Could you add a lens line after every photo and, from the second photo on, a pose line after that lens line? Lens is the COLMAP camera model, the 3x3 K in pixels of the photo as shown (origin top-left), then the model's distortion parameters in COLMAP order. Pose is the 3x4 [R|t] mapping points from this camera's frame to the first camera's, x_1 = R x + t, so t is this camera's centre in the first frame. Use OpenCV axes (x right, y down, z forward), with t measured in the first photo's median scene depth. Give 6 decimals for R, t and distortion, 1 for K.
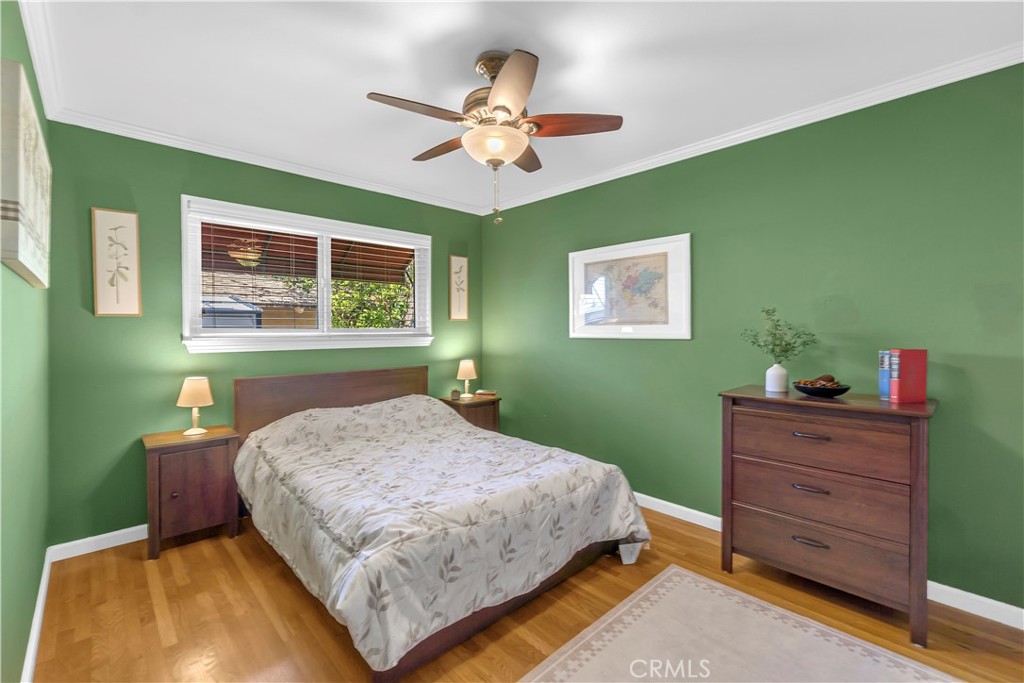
lens RADIAL K [[442.1, 0, 508.4], [0, 442.1, 333.1], [0, 0, 1]] dist [-0.002847, 0.000568]
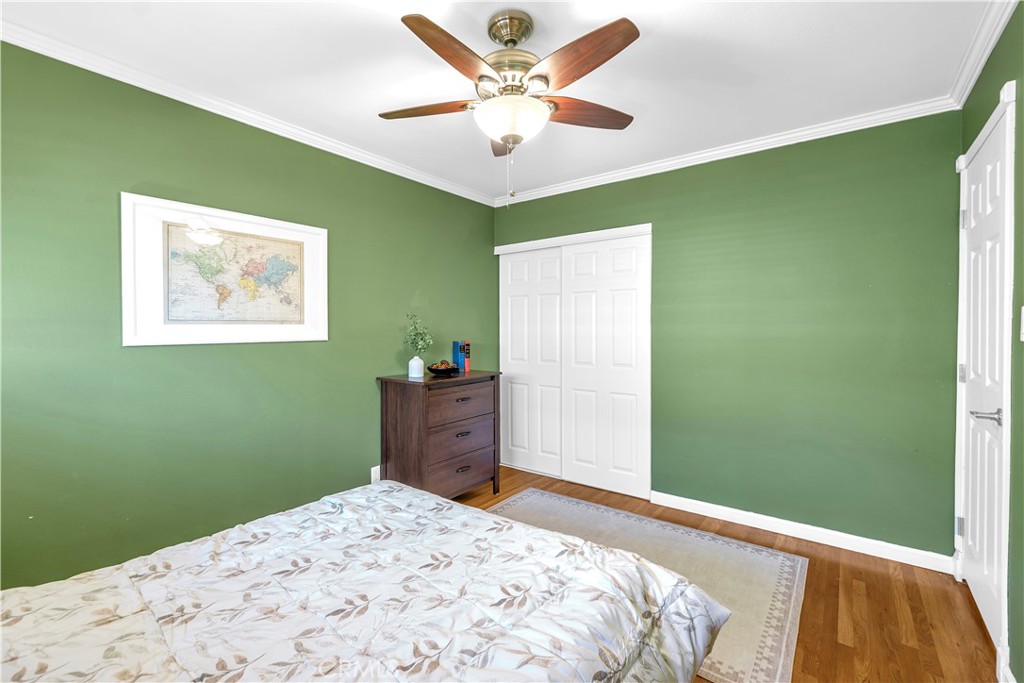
lens RADIAL K [[451.3, 0, 505.3], [0, 451.3, 328.3], [0, 0, 1]] dist [-0.001535, 0.002231]
pose [[-0.159149, -0.006681, 0.987232, -0.596857], [0.003036, 0.999969, 0.007257, -0.017284], [-0.987250, 0.004152, -0.159124, 0.745802]]
